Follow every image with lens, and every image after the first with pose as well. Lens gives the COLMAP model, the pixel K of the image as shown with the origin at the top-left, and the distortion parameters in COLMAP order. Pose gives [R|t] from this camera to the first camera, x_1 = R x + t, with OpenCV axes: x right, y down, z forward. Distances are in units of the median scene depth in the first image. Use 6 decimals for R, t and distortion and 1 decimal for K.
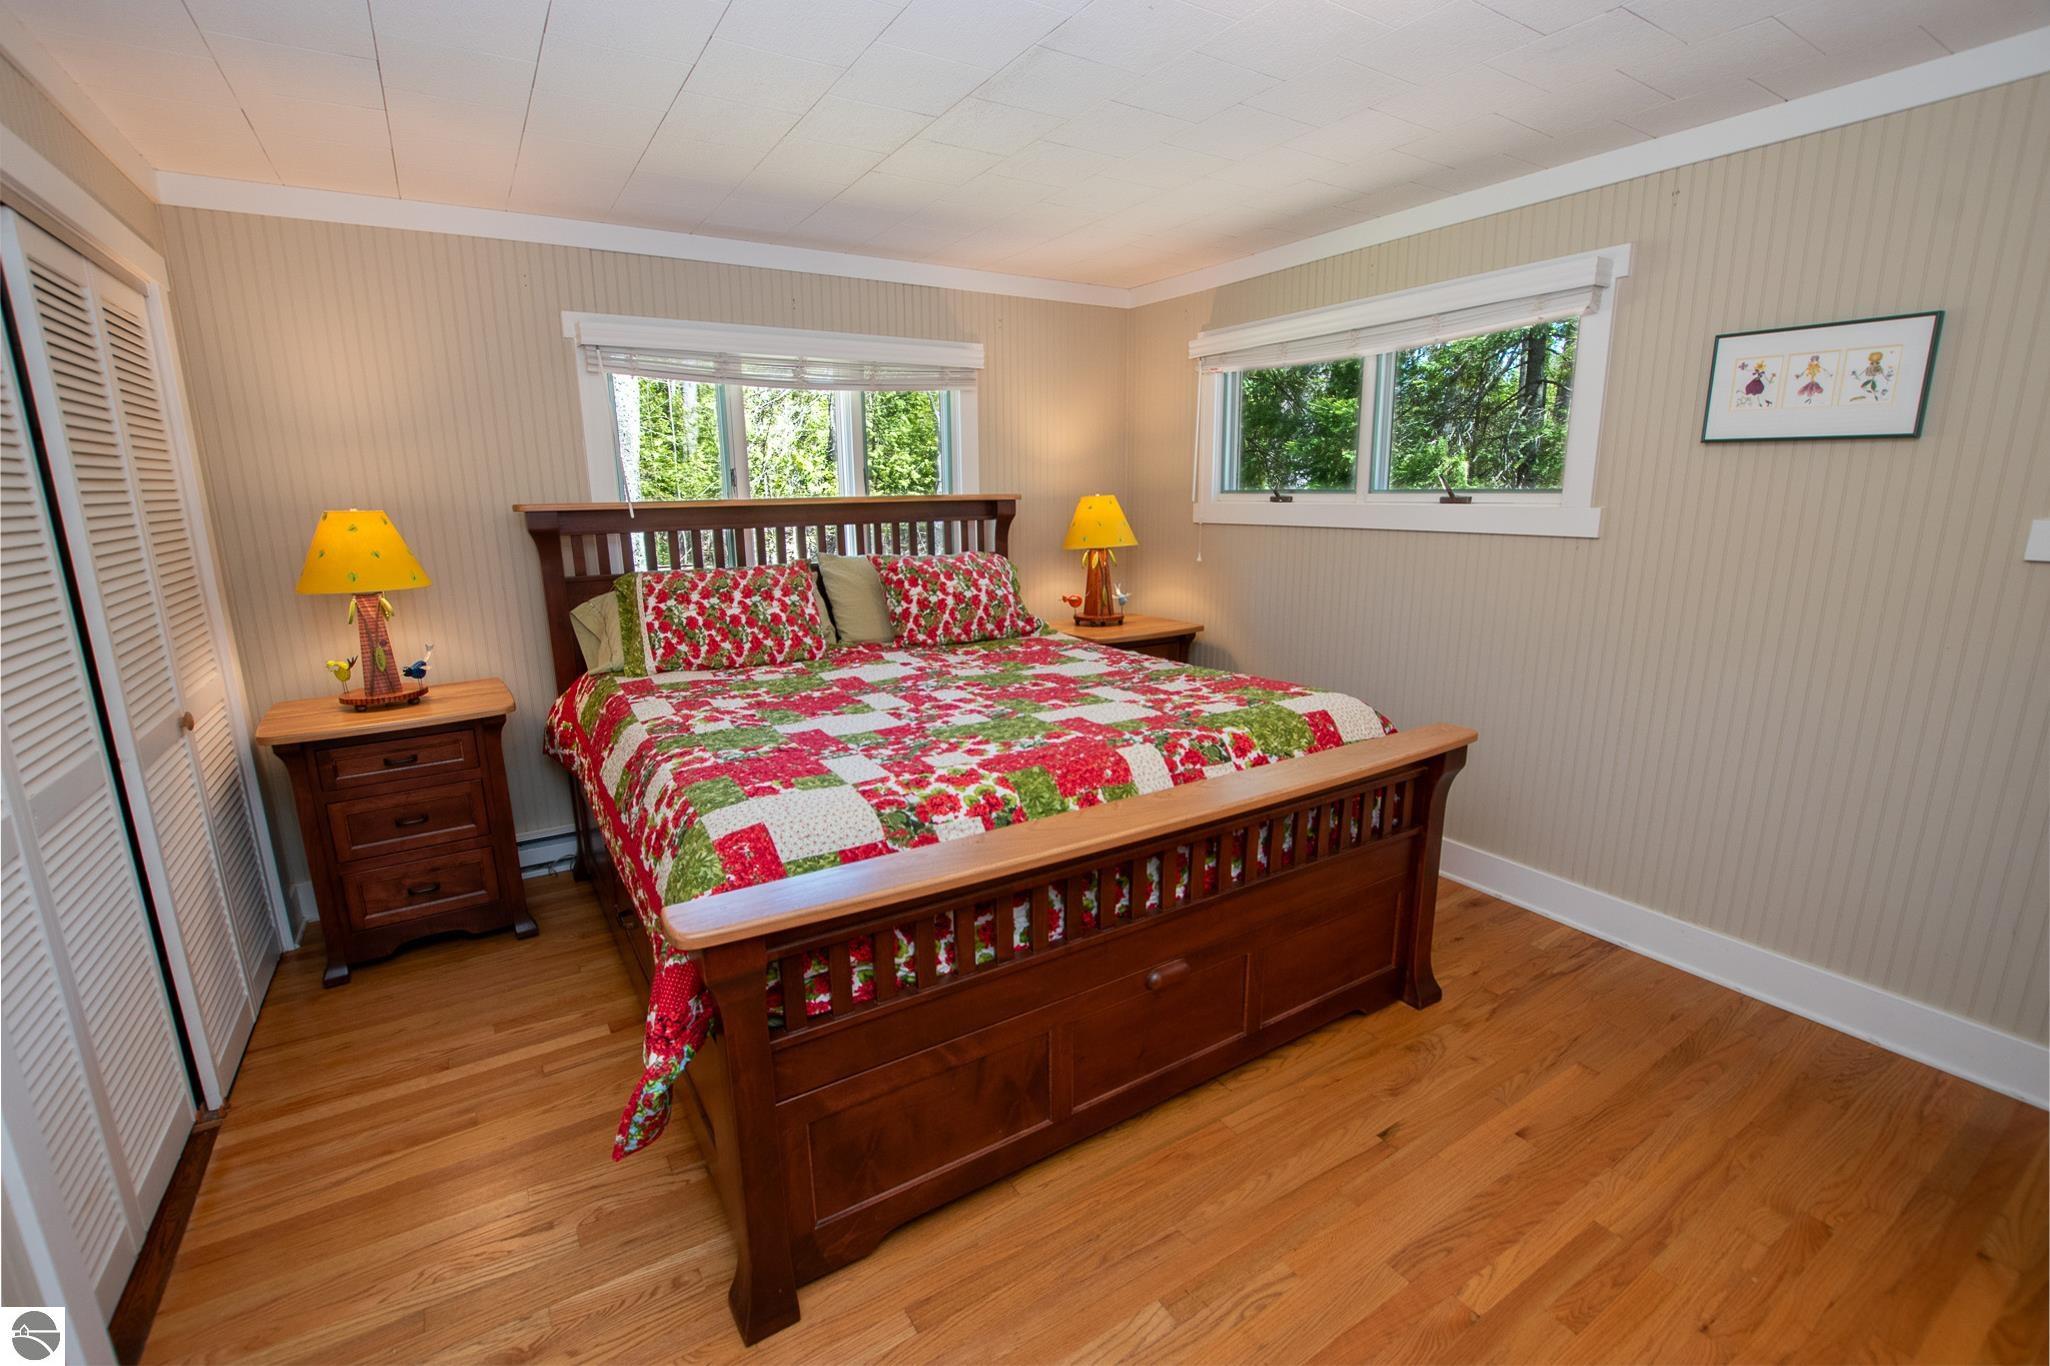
lens RADIAL K [[910.1, 0, 1030.0], [0, 910.1, 689.8], [0, 0, 1]] dist [-0.033727, 0.005363]
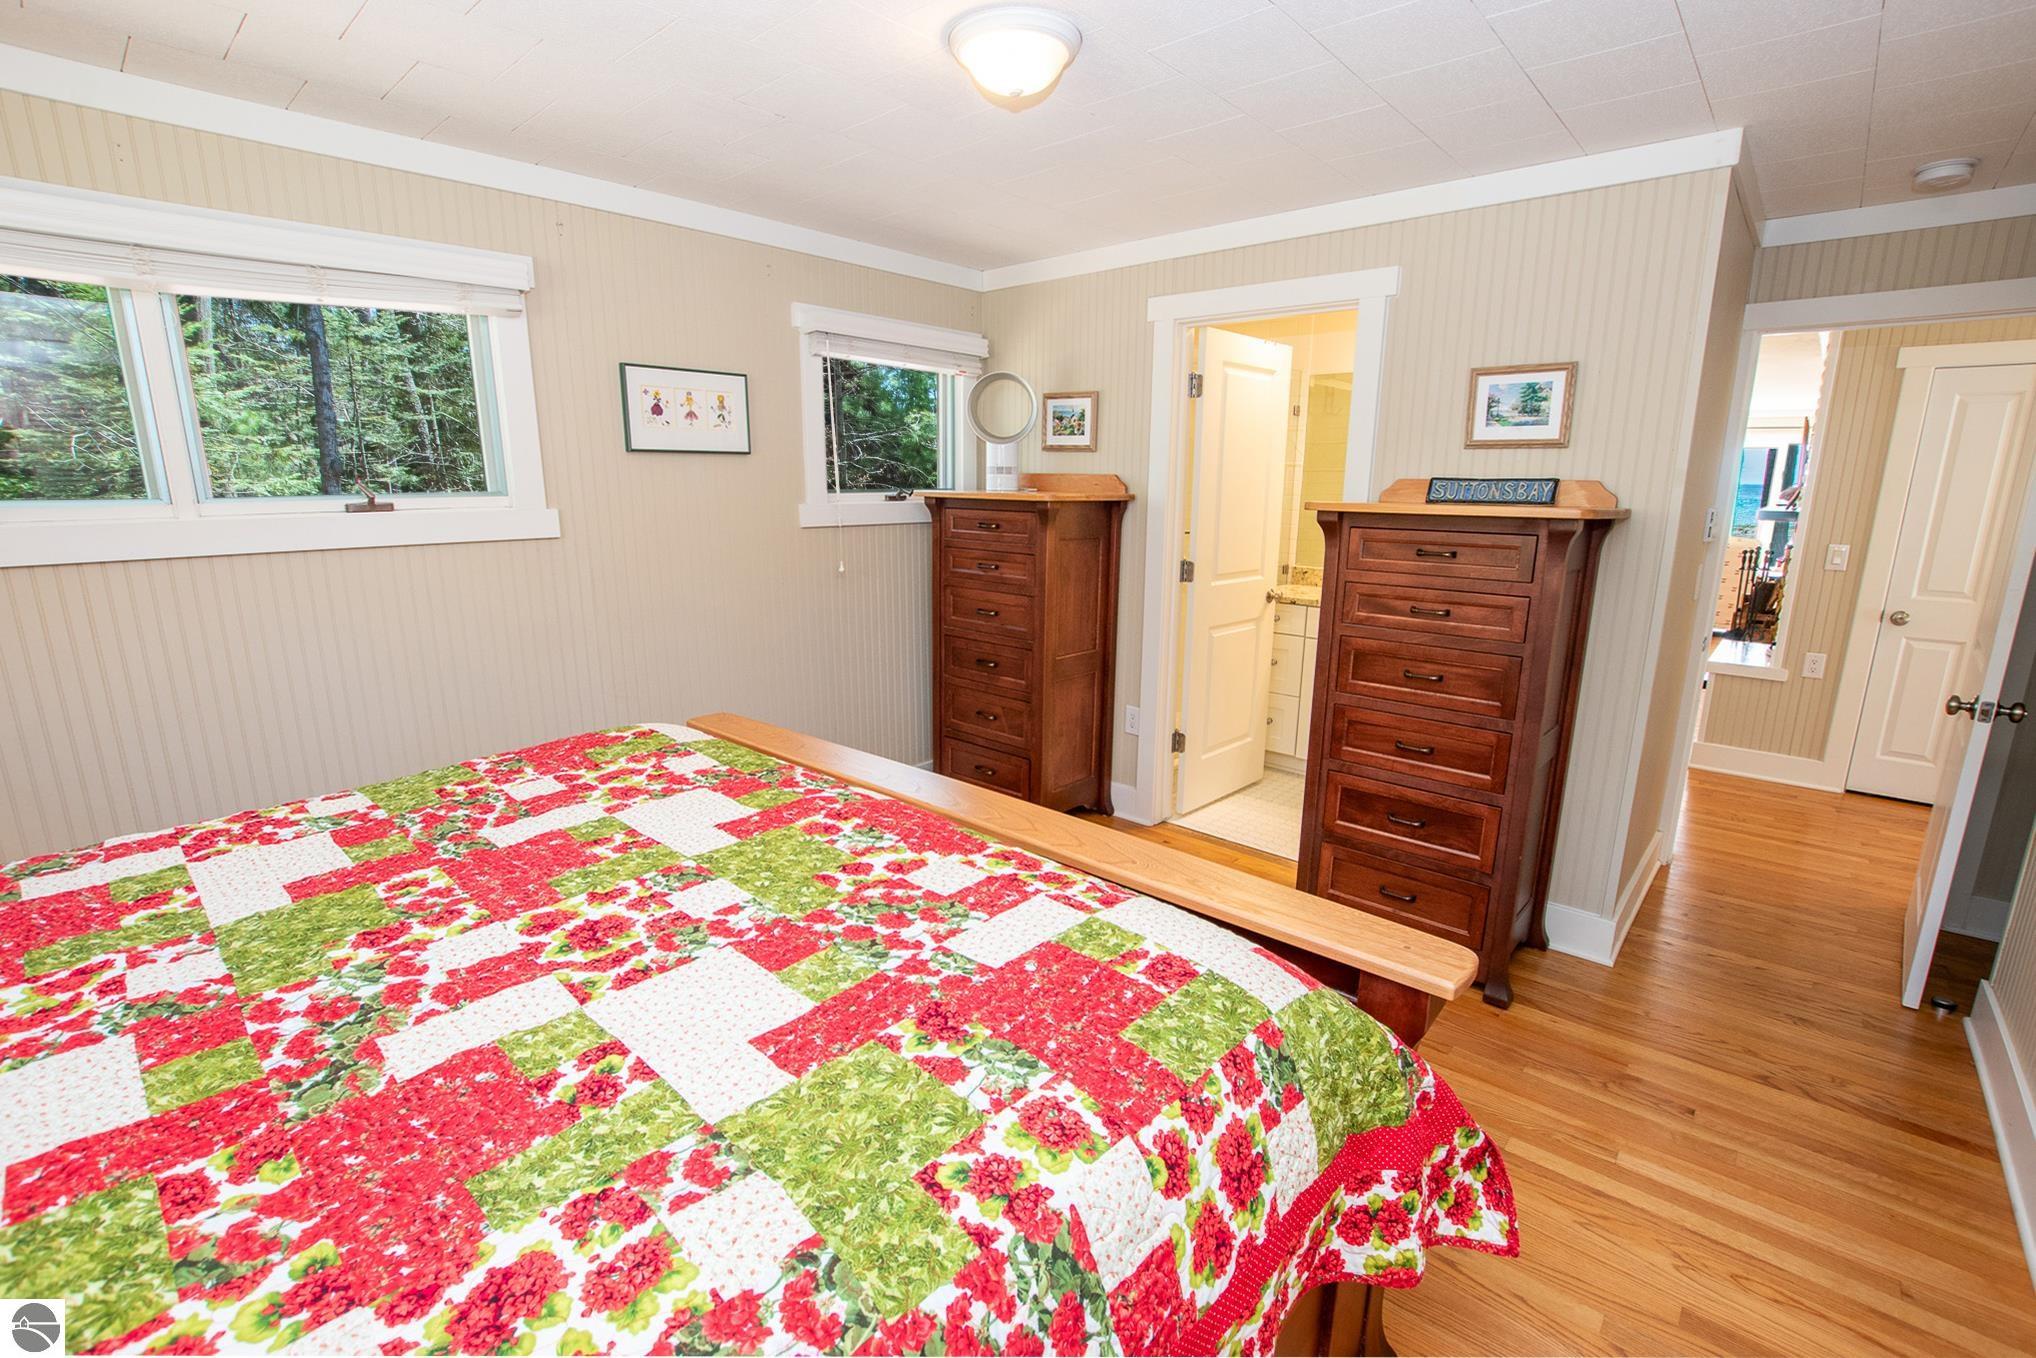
lens RADIAL K [[903.8, 0, 1021.8], [0, 903.8, 686.4], [0, 0, 1]] dist [-0.033727, 0.005363]
pose [[-0.273188, -0.203781, 0.940128, -0.678119], [0.209798, 0.941157, 0.264969, -0.217207], [-0.938804, 0.269623, -0.214360, 0.980111]]
